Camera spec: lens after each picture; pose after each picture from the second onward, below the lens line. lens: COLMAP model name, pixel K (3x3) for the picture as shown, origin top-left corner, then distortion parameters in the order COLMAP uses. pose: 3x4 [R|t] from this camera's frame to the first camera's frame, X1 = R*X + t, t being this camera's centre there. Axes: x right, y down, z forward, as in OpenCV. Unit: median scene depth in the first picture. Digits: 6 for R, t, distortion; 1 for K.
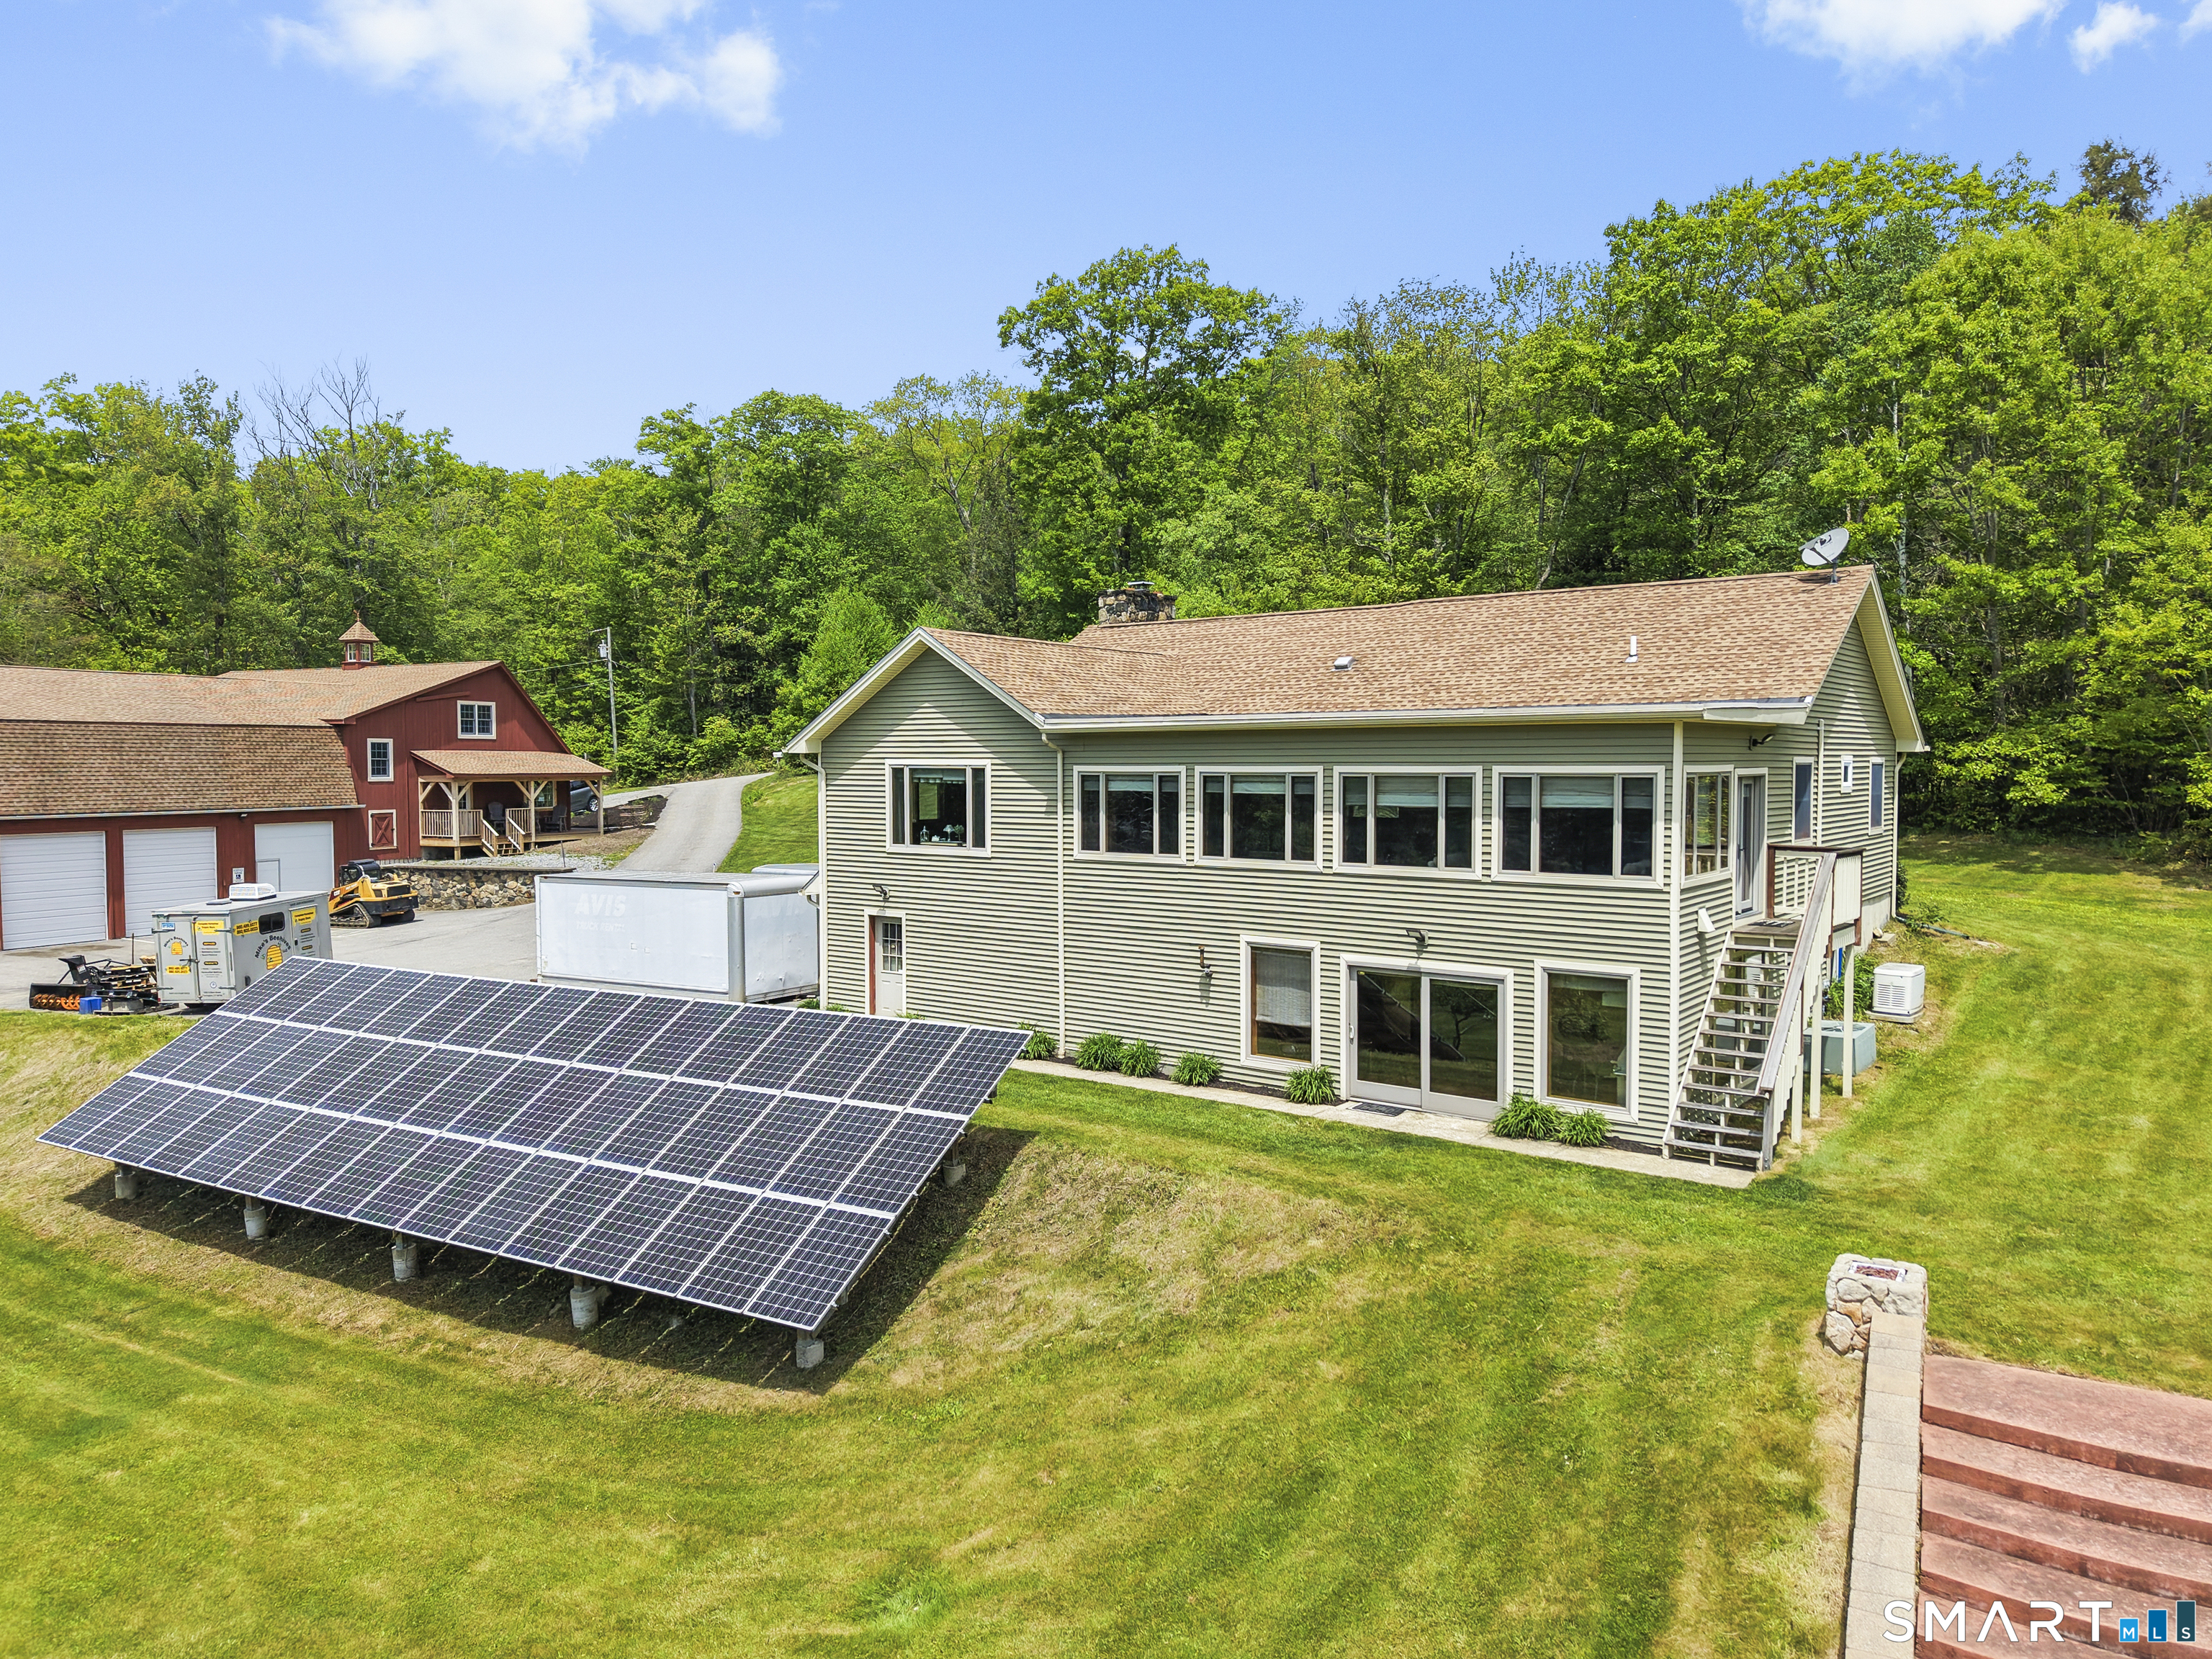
lens RADIAL K [[1533.0, 0, 1113.1], [0, 1533.0, 831.5], [0, 0, 1]] dist [0.045083, -0.013501]
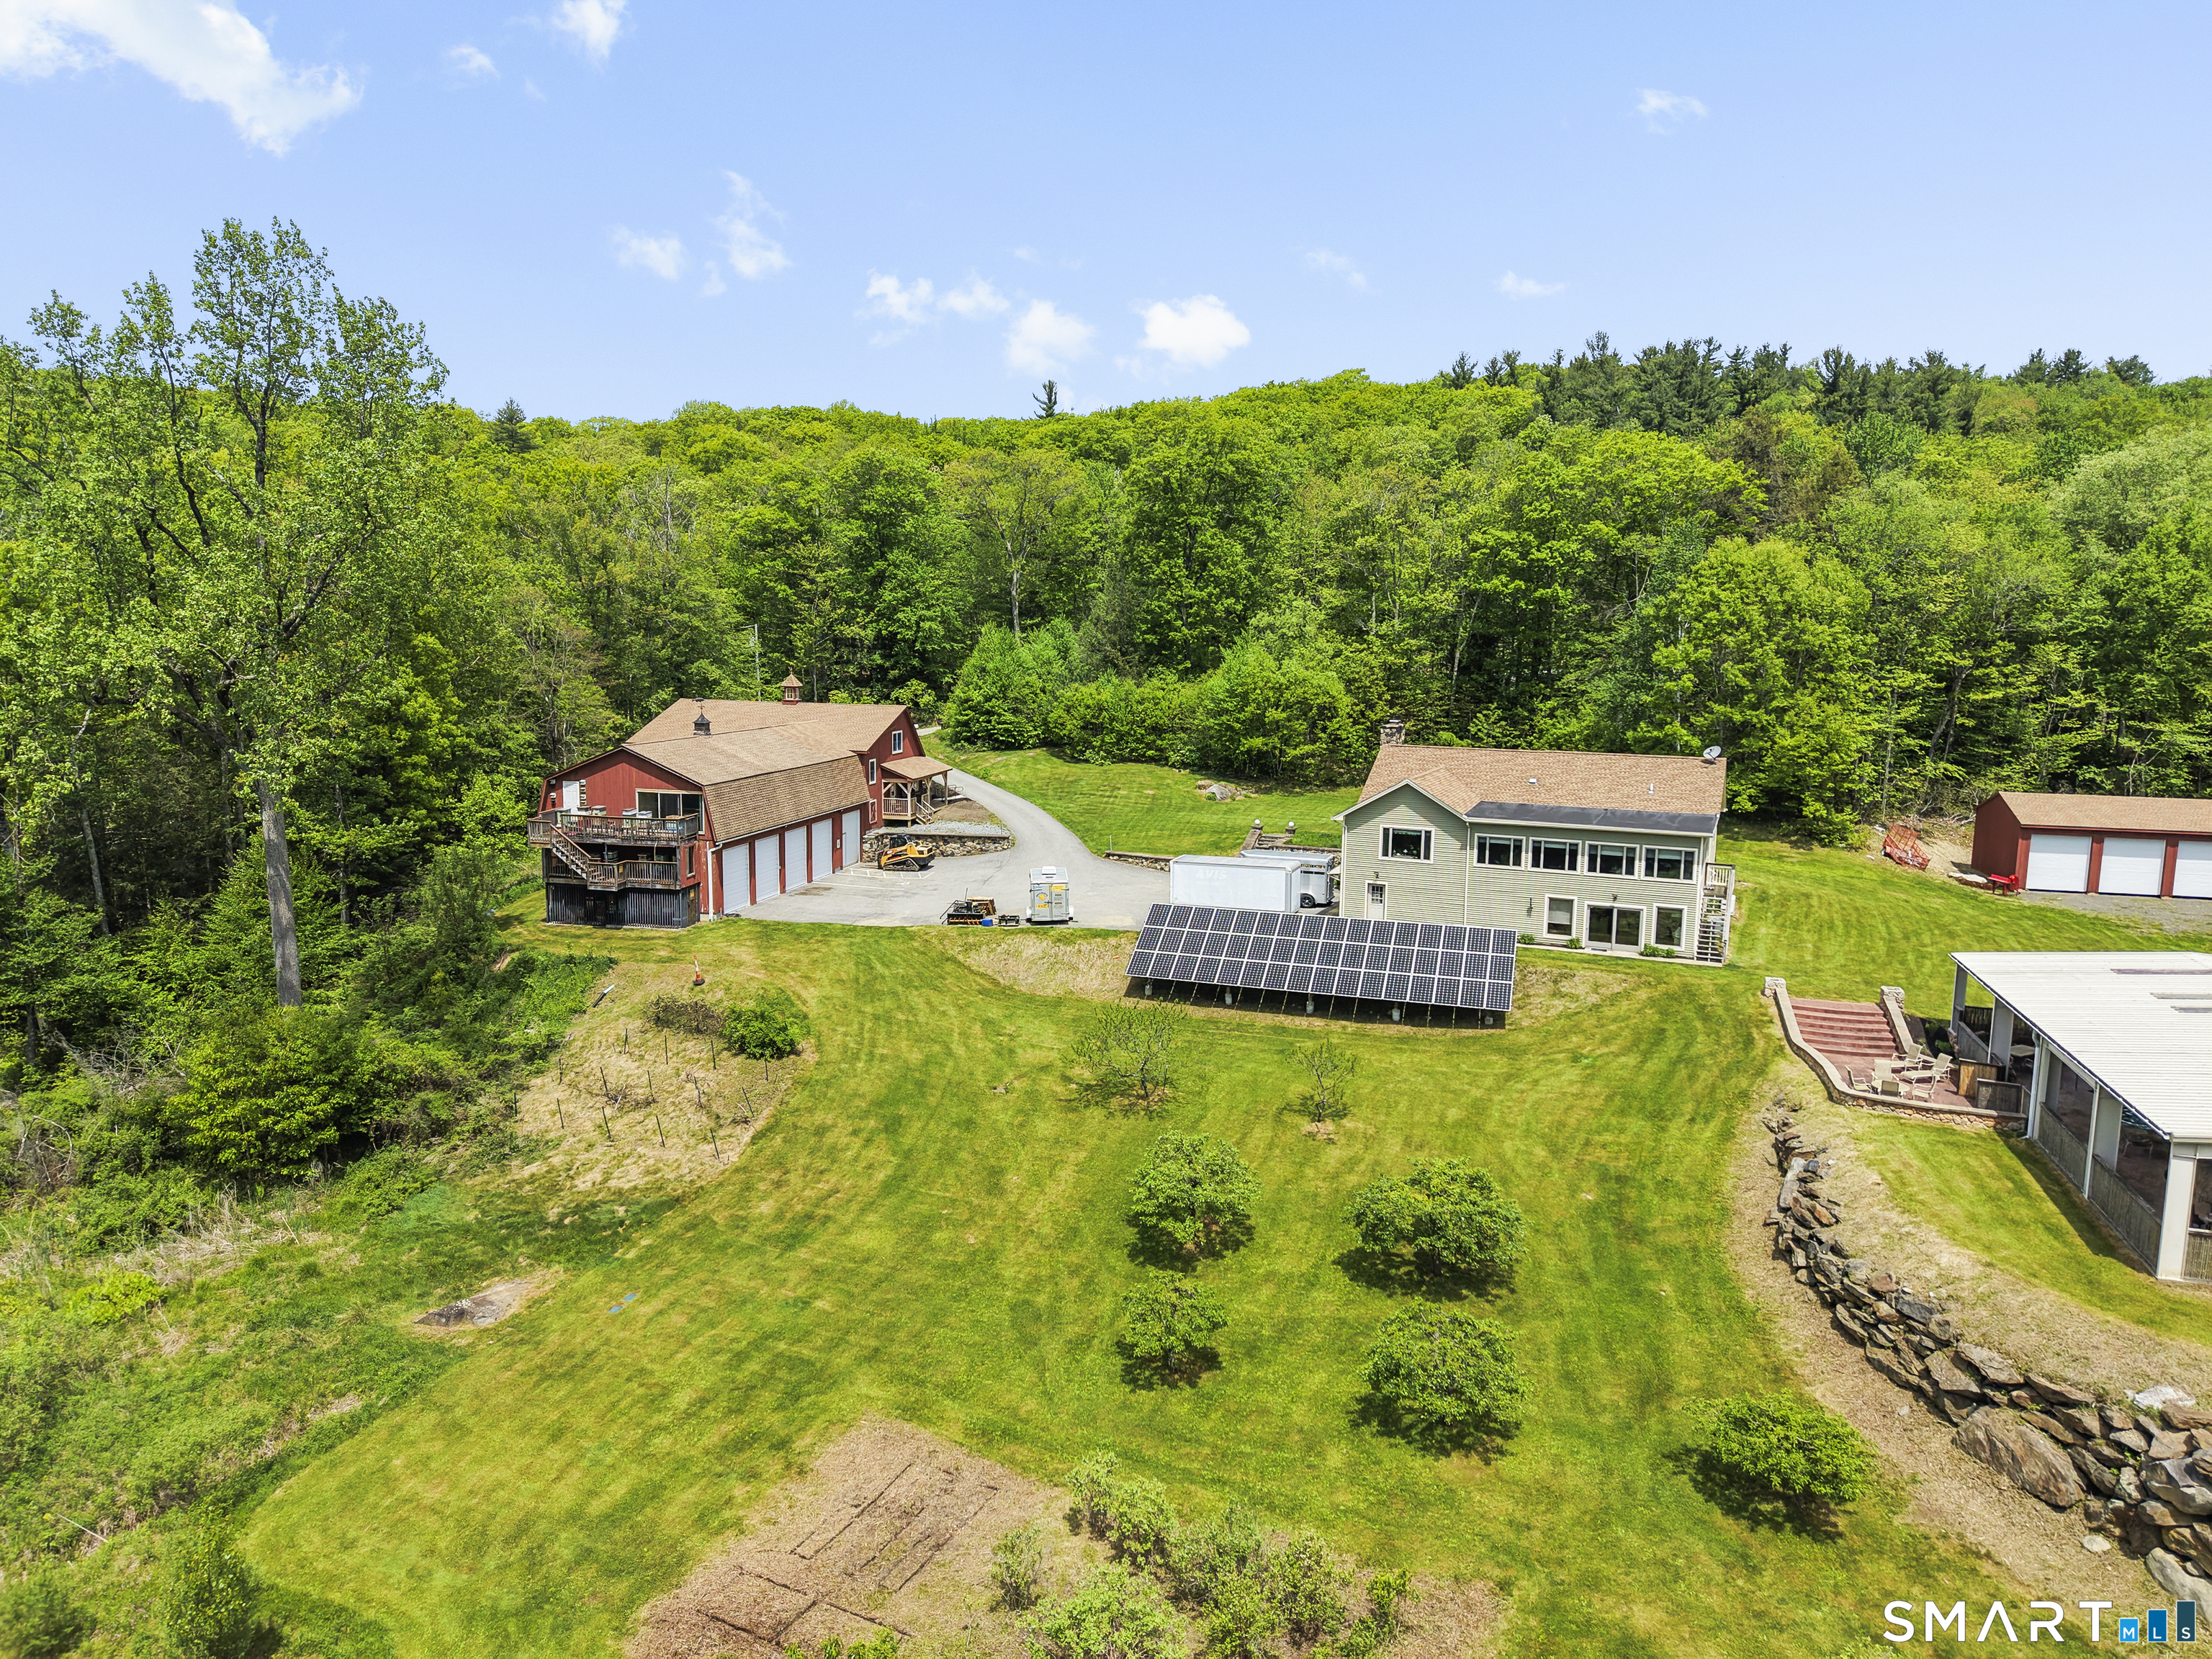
lens RADIAL K [[1533.0, 0, 1099.7], [0, 1533.0, 830.2], [0, 0, 1]] dist [0.045083, -0.013501]
pose [[0.974290, -0.013881, 0.224869, -0.573477], [-0.006652, 0.995893, 0.090296, -0.128459], [-0.225198, -0.089470, 0.970196, -0.680250]]
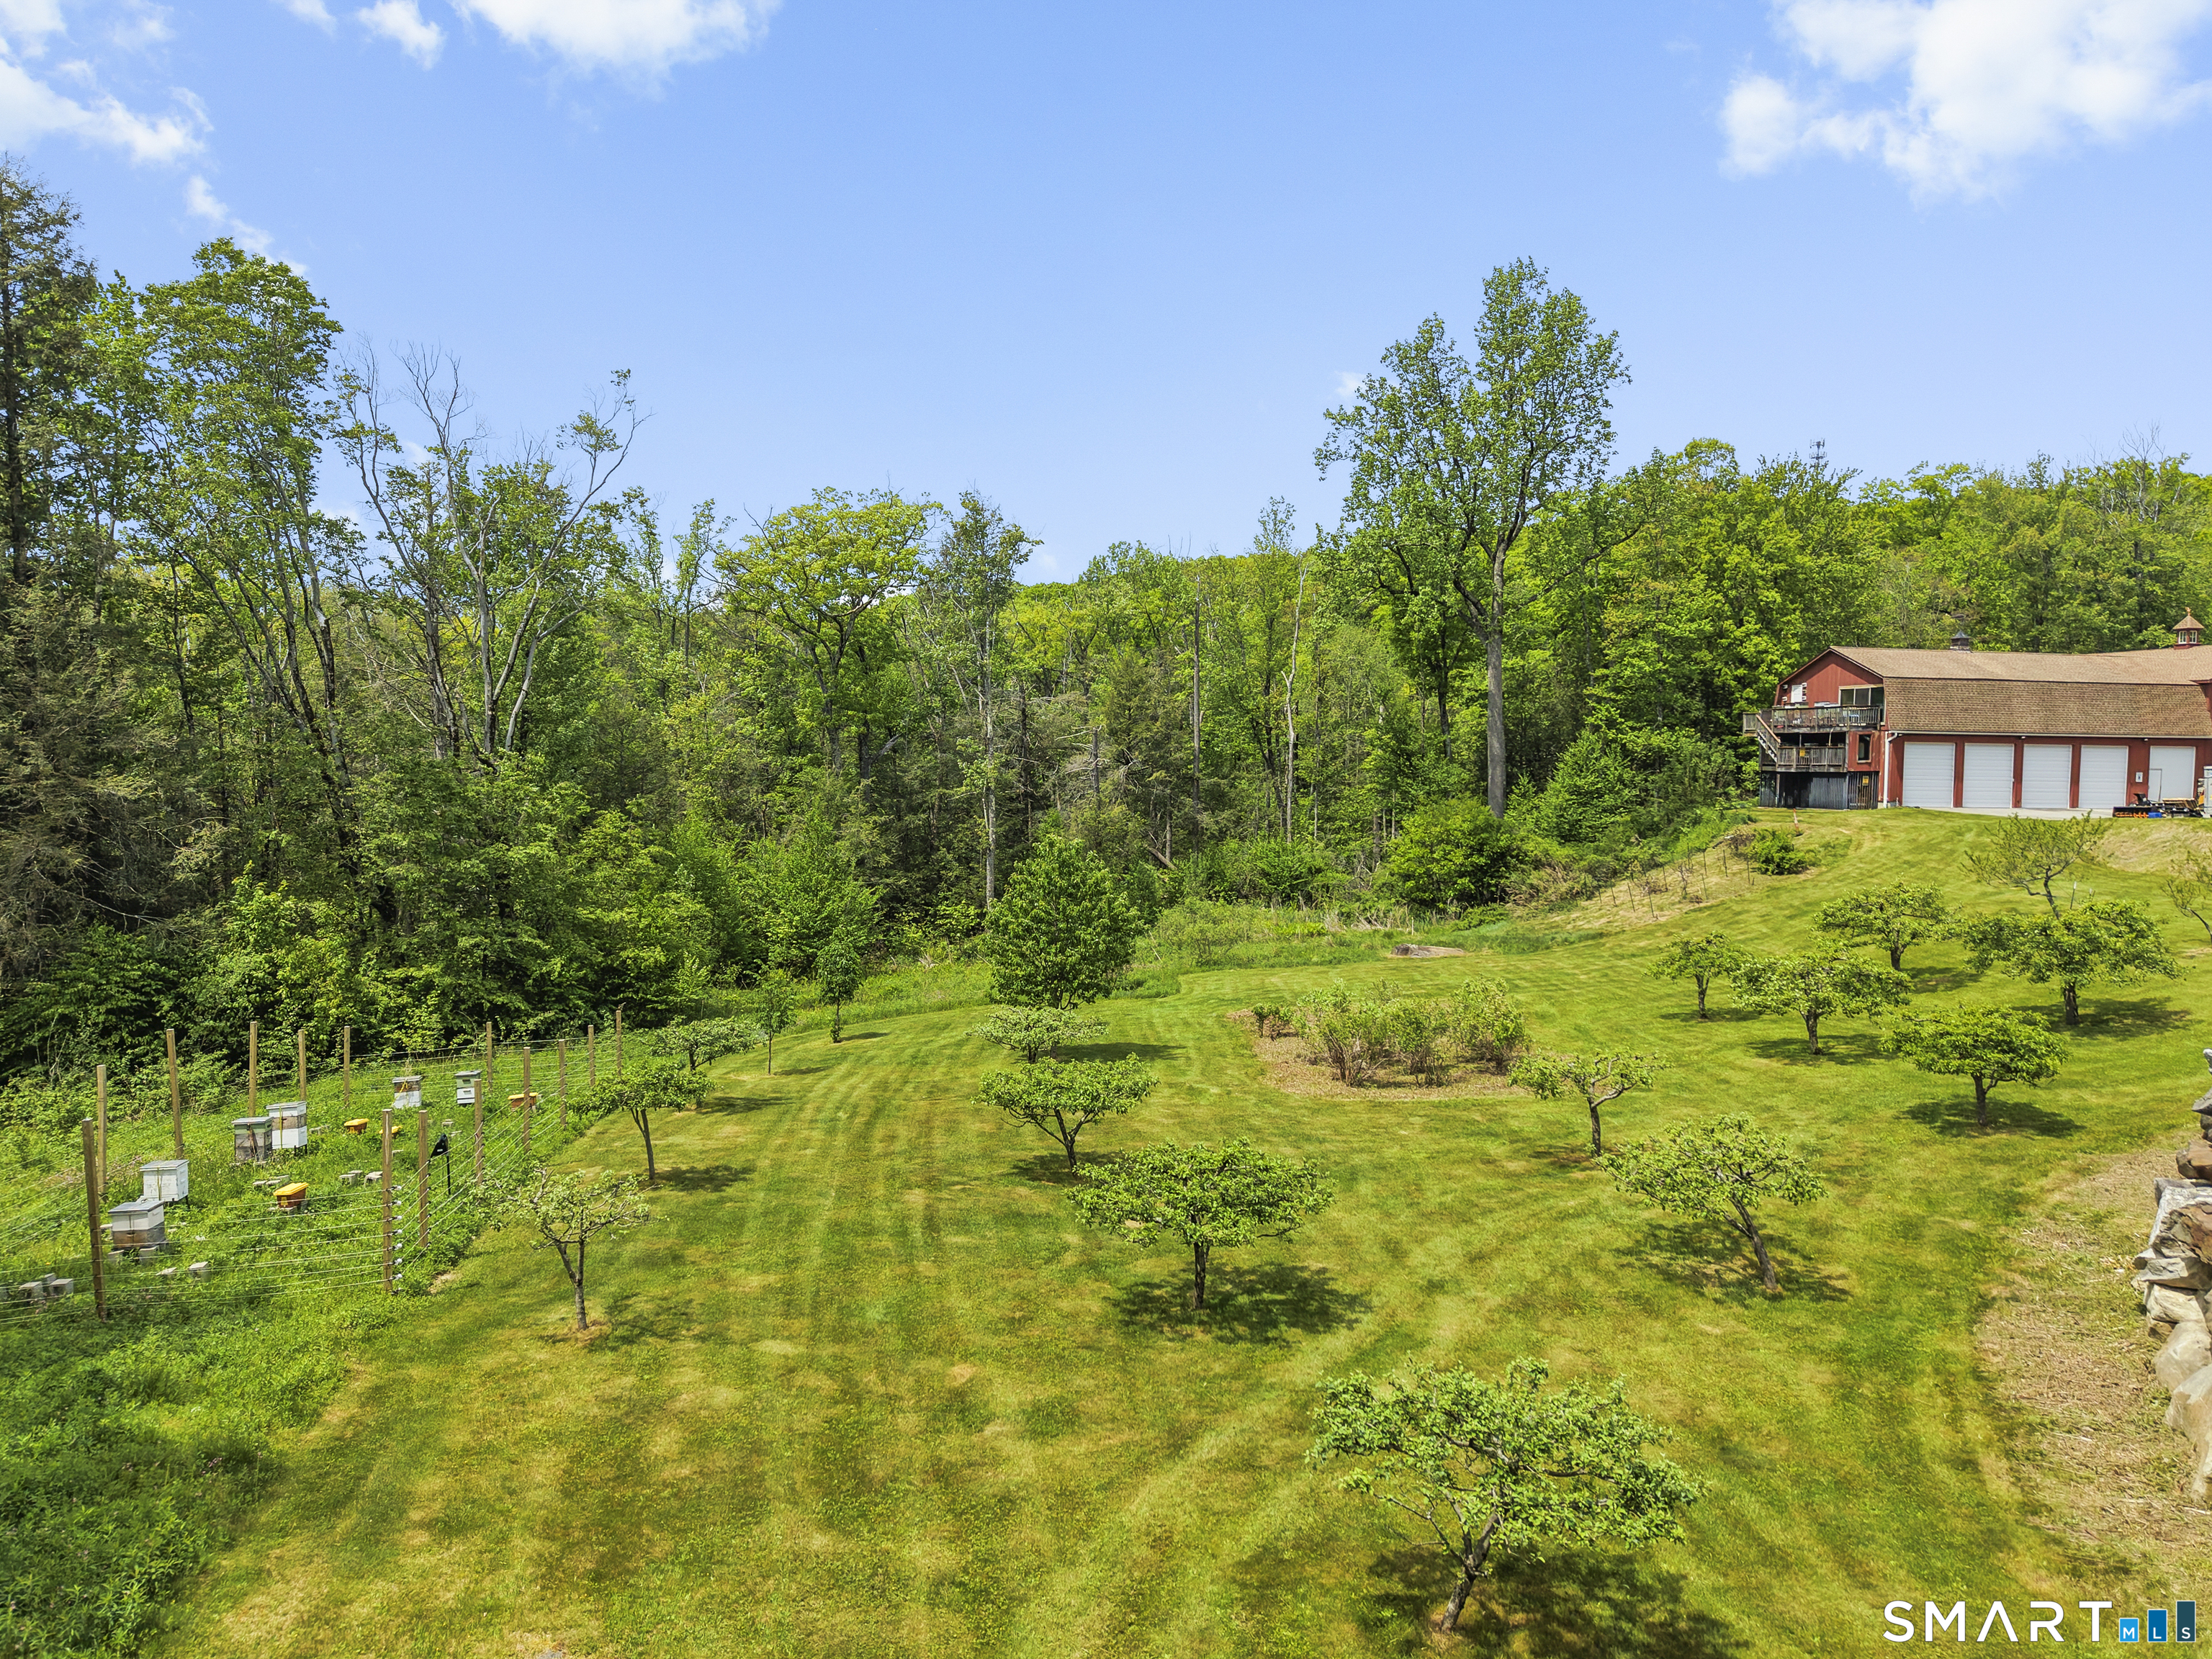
lens RADIAL K [[1533.0, 0, 1092.7], [0, 1533.0, 835.5], [0, 0, 1]] dist [0.045083, -0.013501]
pose [[0.615250, 0.062492, -0.785851, 0.048247], [-0.058168, 0.997734, 0.033801, 0.085210], [0.786183, 0.024915, 0.617491, -0.759114]]
